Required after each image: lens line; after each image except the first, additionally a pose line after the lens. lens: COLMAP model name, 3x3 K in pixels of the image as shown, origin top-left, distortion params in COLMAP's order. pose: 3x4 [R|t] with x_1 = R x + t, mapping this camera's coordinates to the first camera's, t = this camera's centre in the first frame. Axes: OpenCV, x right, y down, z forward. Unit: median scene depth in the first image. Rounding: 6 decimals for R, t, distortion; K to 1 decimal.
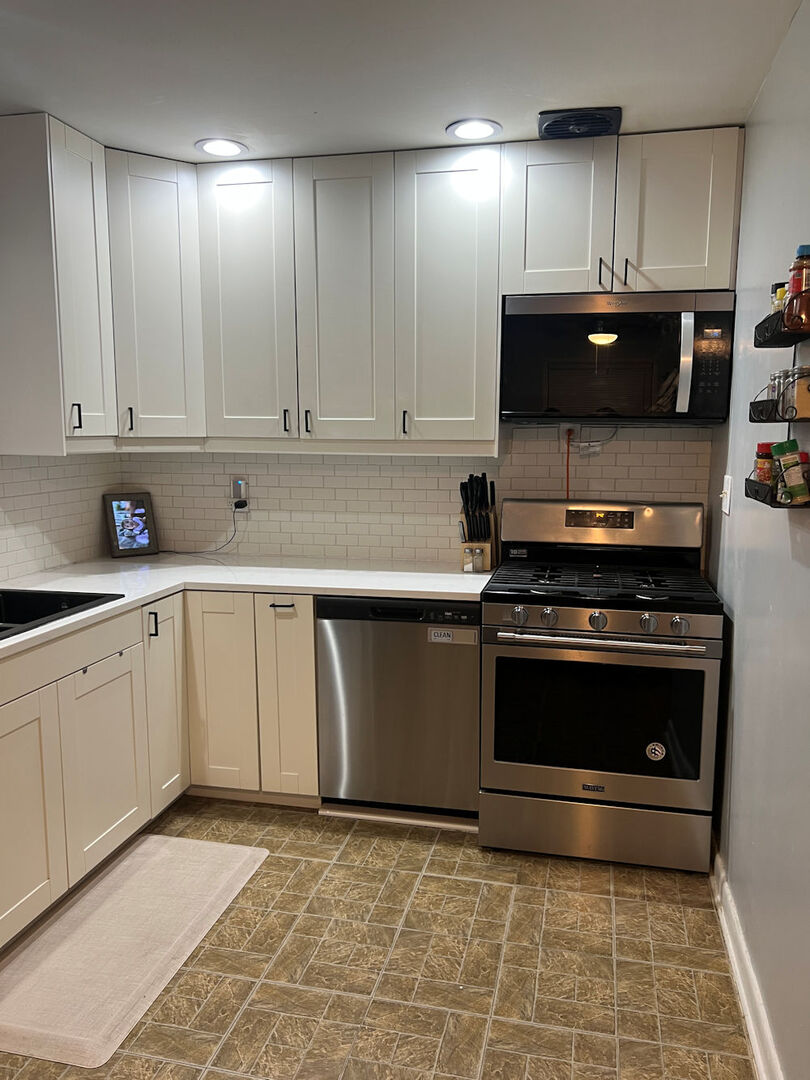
lens RADIAL K [[818.4, 0, 421.2], [0, 818.4, 539.5], [0, 0, 1]] dist [0.081232, -0.101131]
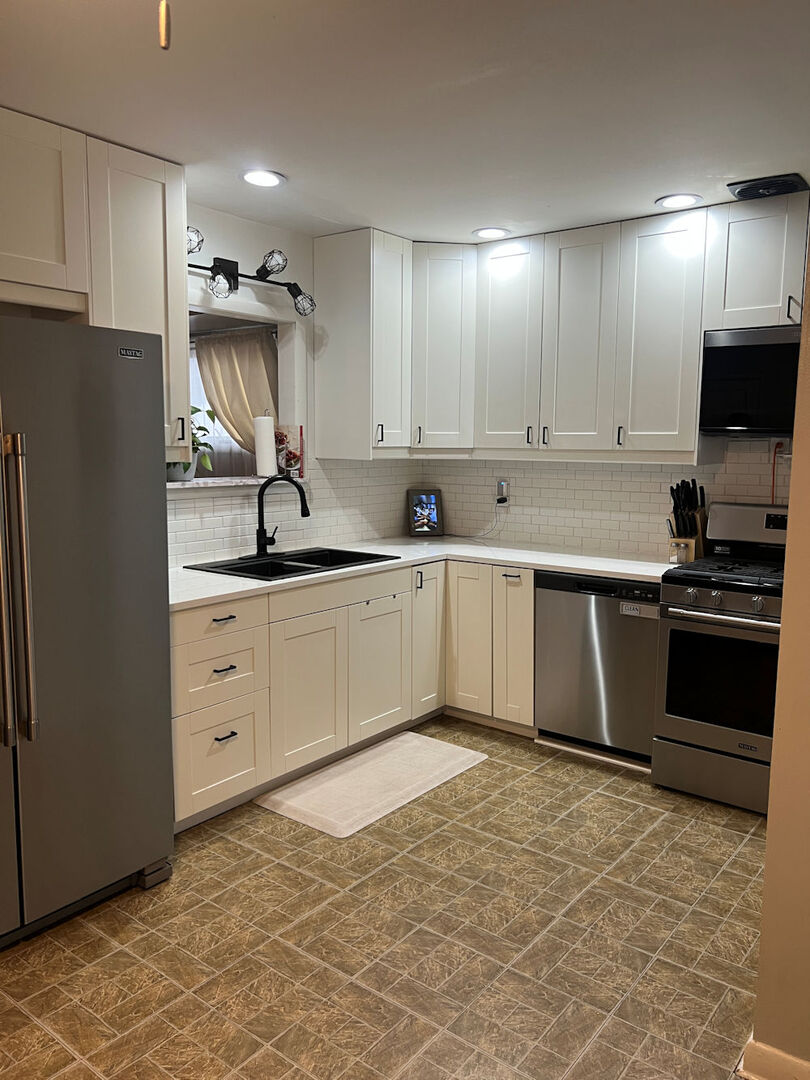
lens RADIAL K [[818.4, 0, 421.2], [0, 818.4, 539.5], [0, 0, 1]] dist [0.081232, -0.101131]
pose [[0.907161, 0.055223, -0.417144, 0.241185], [-0.061311, 0.998118, -0.001198, 0.032593], [0.416293, 0.026662, 0.908839, -0.252027]]
